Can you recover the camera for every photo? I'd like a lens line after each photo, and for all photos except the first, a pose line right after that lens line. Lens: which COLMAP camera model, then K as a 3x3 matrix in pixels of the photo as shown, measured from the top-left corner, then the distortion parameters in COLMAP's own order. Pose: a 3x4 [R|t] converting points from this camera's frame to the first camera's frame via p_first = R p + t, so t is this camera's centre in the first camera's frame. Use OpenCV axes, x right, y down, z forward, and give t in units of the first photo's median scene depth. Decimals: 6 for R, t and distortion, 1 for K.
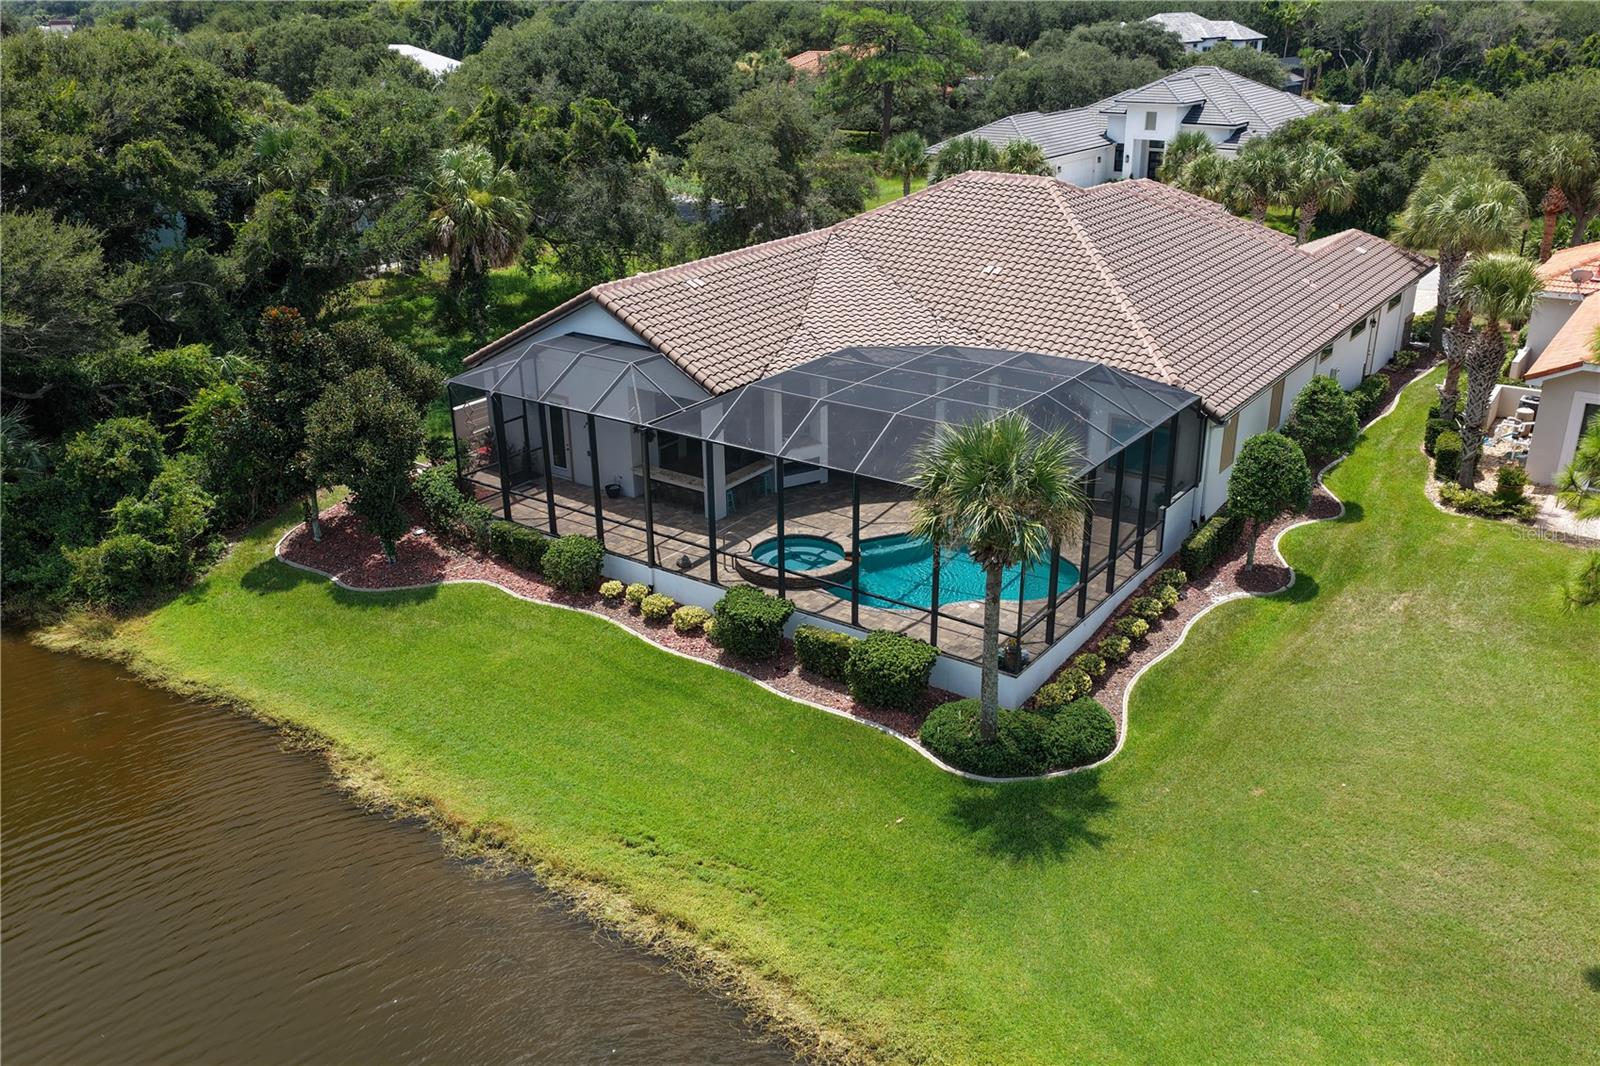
lens RADIAL K [[1328.3, 0, 800.0], [0, 1328.3, 533.0], [0, 0, 1]] dist [-0.015987, 0.037582]
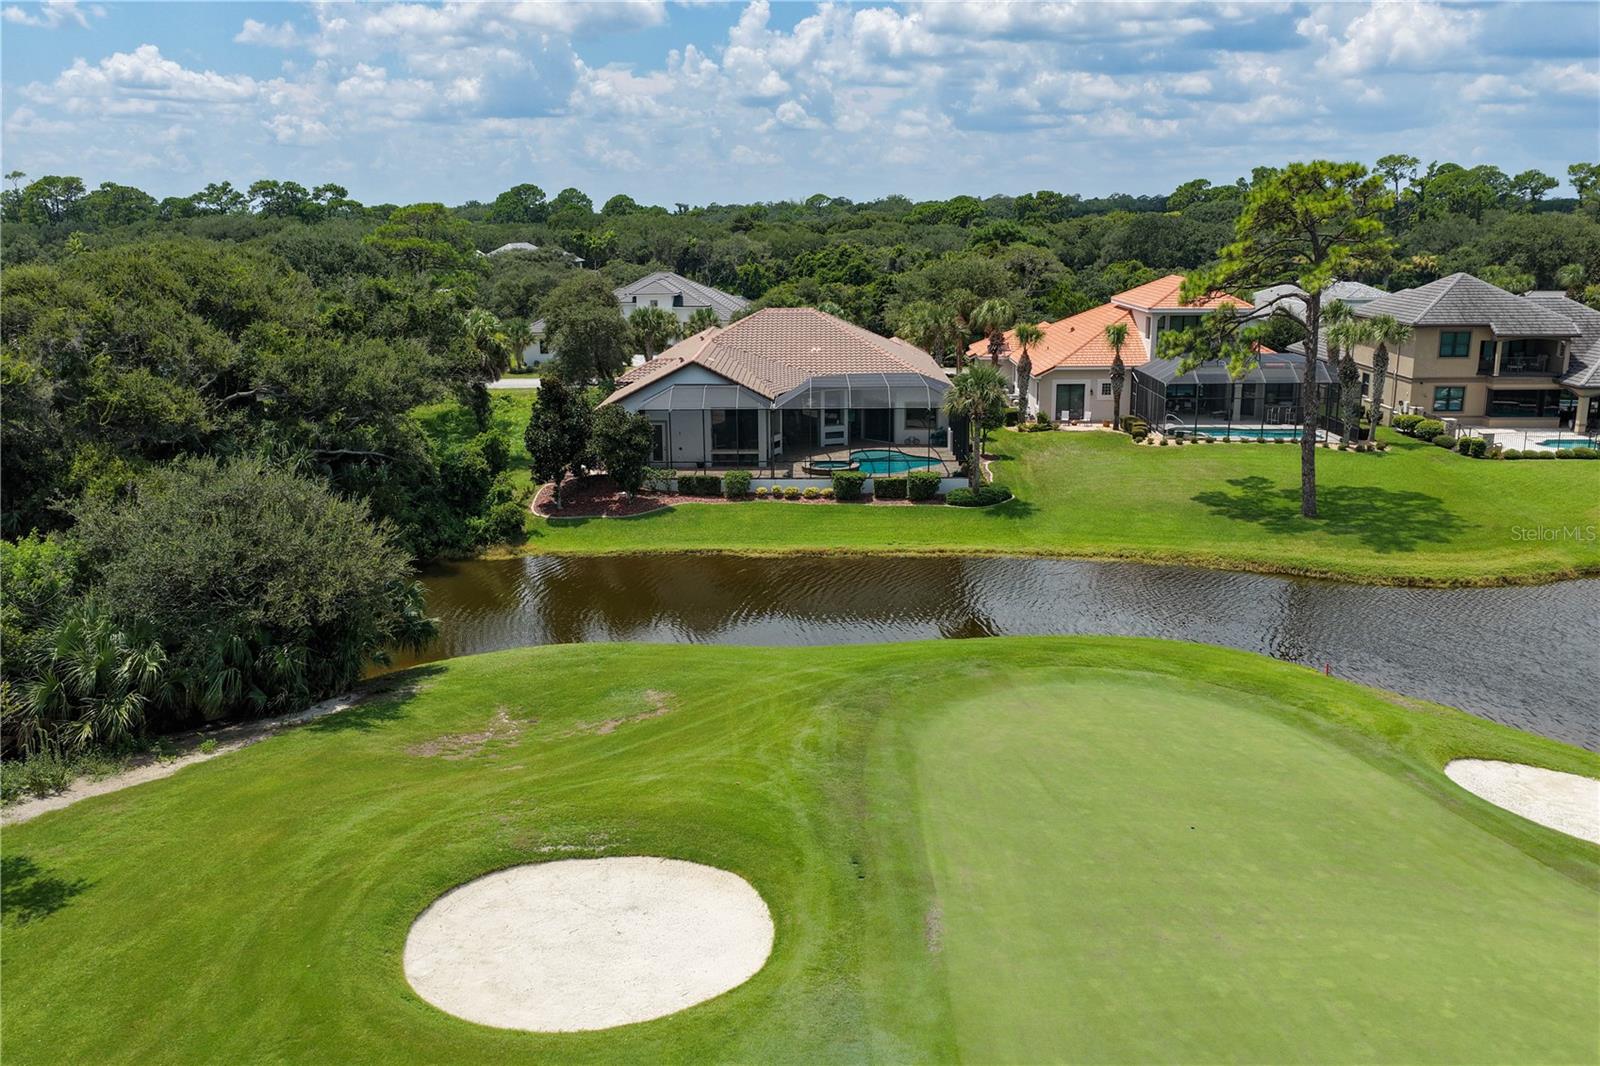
lens RADIAL K [[1328.3, 0, 800.0], [0, 1328.3, 533.0], [0, 0, 1]] dist [-0.015987, 0.037582]
pose [[0.828878, -0.130101, 0.544092, -1.154846], [0.216619, 0.971352, -0.097735, 0.302640], [-0.515789, 0.198871, 0.833314, -0.728116]]
